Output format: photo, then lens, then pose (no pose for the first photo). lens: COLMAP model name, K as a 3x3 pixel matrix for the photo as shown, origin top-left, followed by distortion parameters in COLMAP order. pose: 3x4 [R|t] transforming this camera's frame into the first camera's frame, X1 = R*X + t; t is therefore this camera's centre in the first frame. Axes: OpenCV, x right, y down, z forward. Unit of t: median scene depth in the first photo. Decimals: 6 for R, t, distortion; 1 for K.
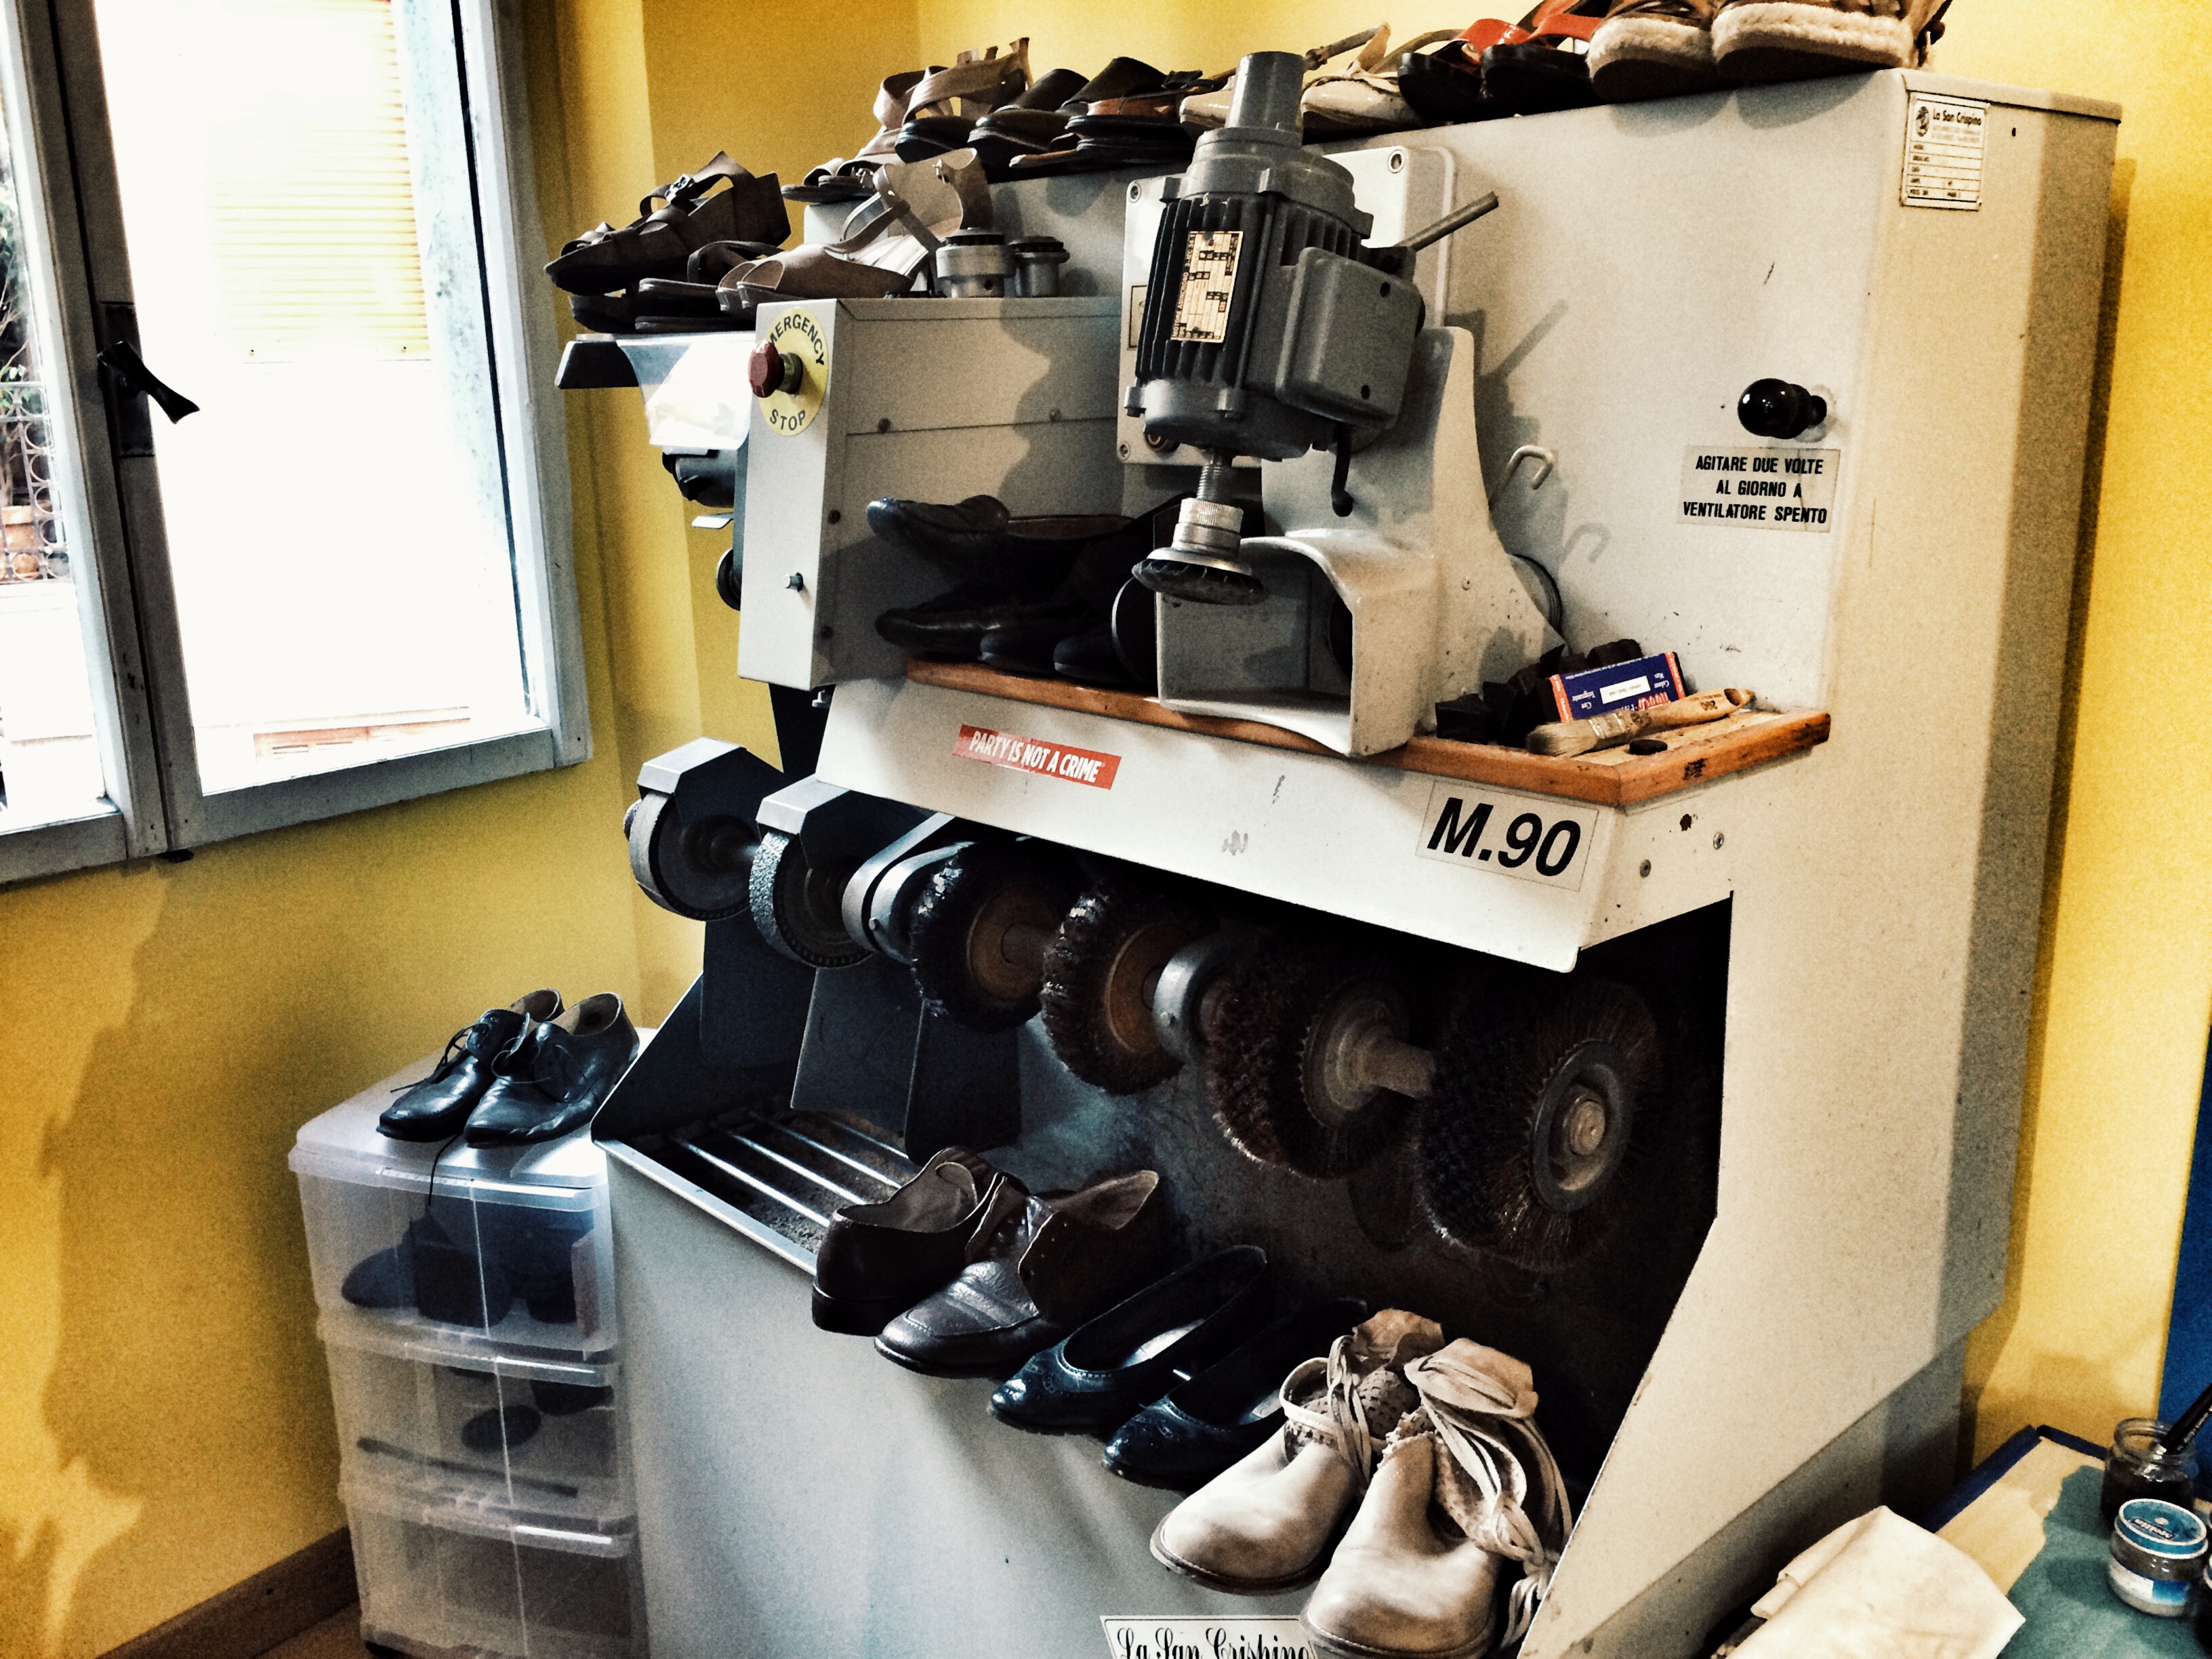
lens RADIAL K [[1894.2, 0, 1117.9], [0, 1894.2, 835.2], [0, 0, 1]] dist [0.060967, -0.067490]
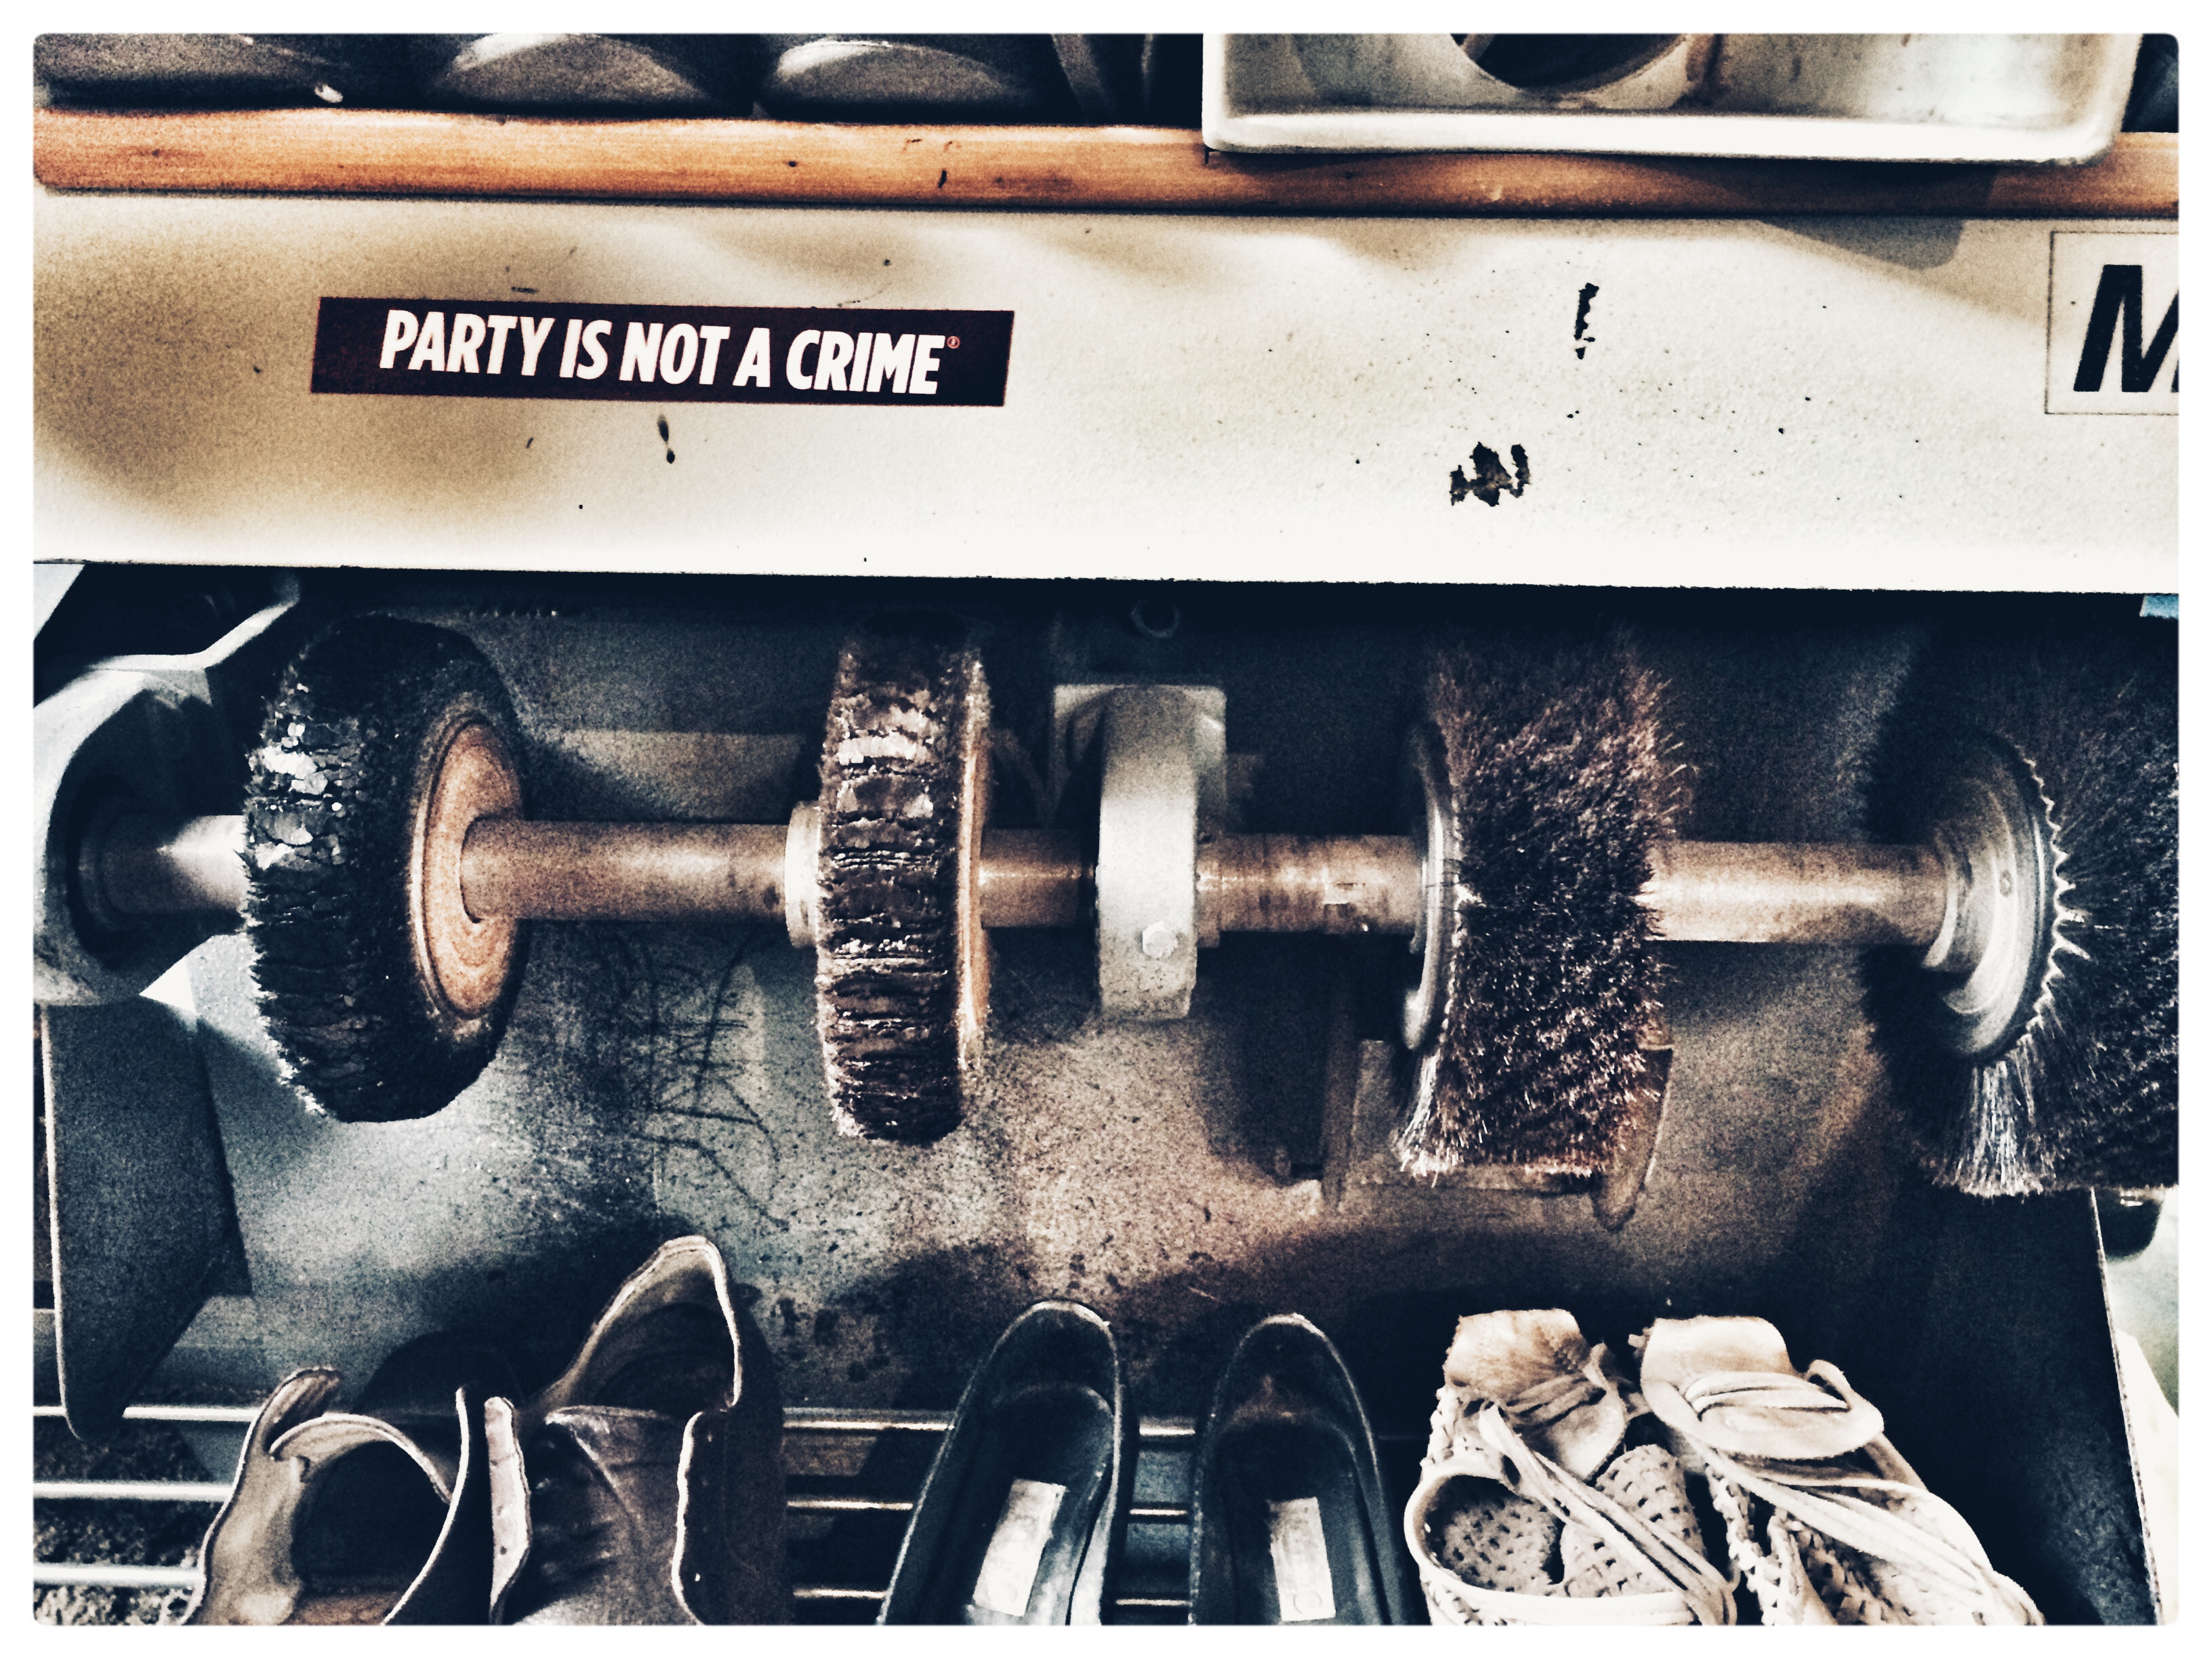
lens RADIAL K [[1894.2, 0, 1117.9], [0, 1894.2, 835.2], [0, 0, 1]] dist [0.060967, -0.067490]
pose [[0.684409, -0.270437, 0.677088, -0.271866], [0.153508, 0.961297, 0.228786, -0.025592], [-0.712755, -0.052645, 0.699434, 0.740334]]
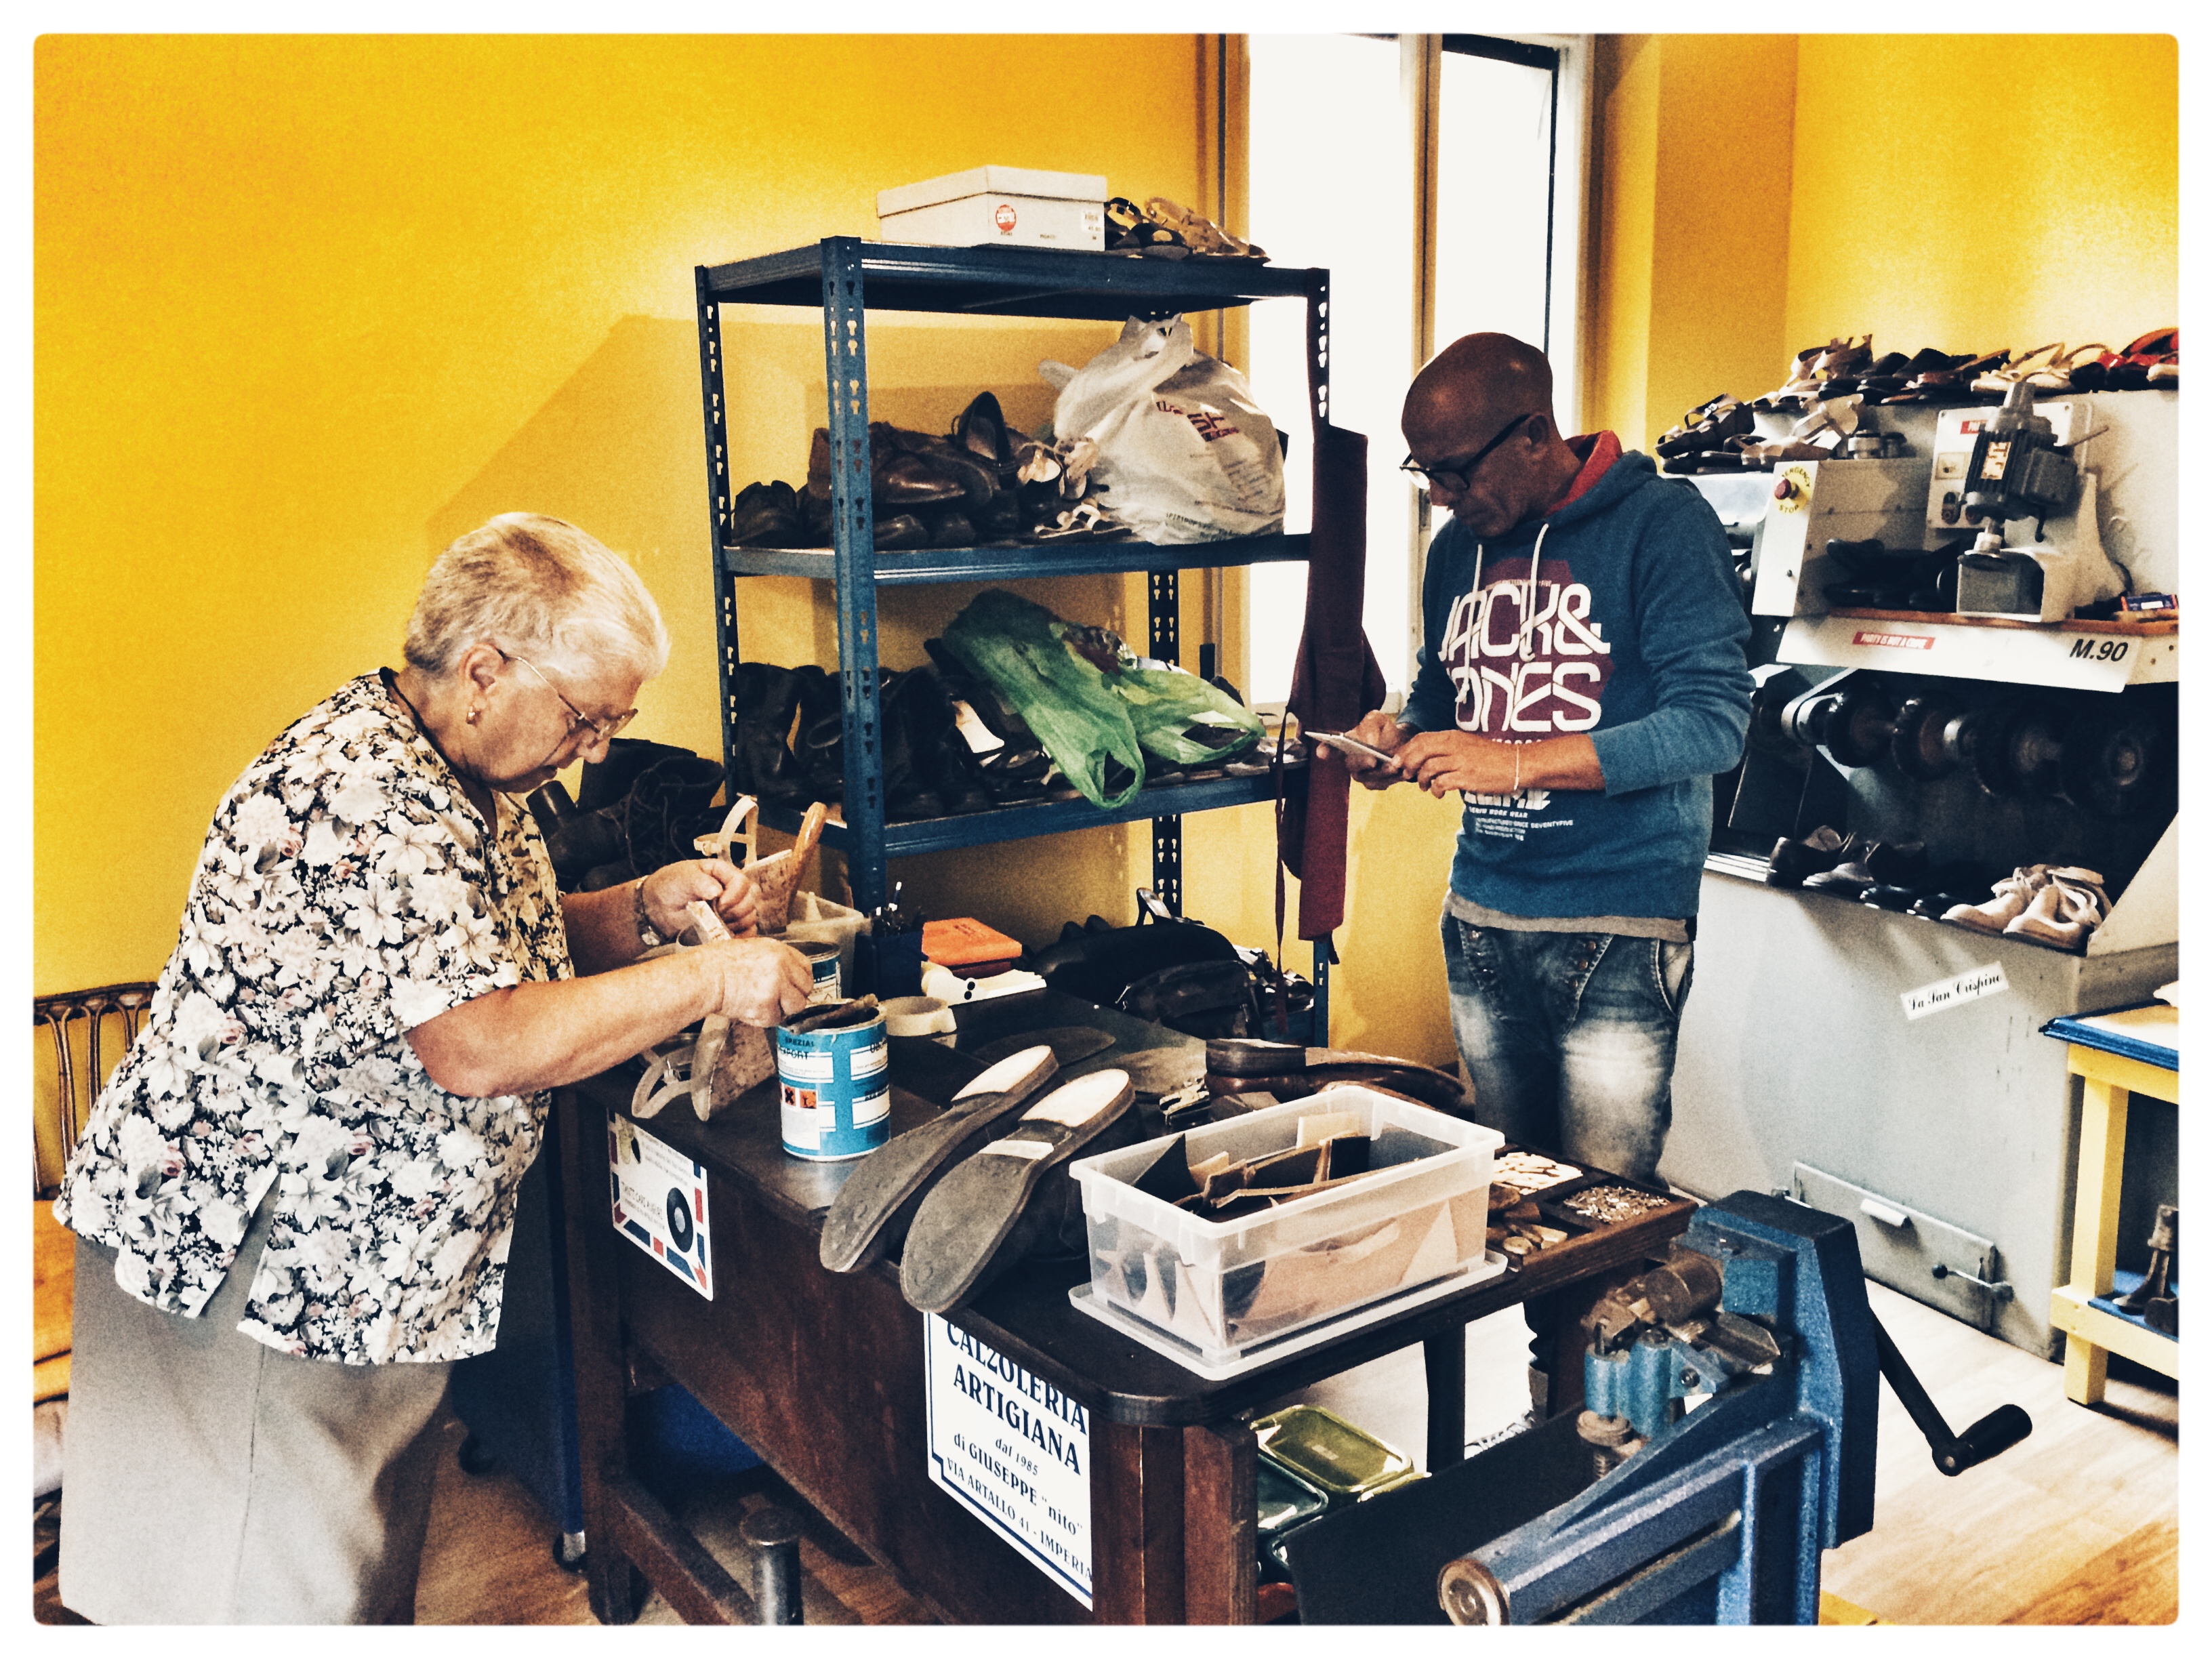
lens RADIAL K [[1894.2, 0, 1117.9], [0, 1894.2, 835.2], [0, 0, 1]] dist [0.060967, -0.067490]
pose [[0.955851, 0.054959, -0.288667, -0.303855], [-0.072341, 0.996132, -0.049886, 0.447046], [0.284808, 0.068566, 0.956129, -1.820838]]
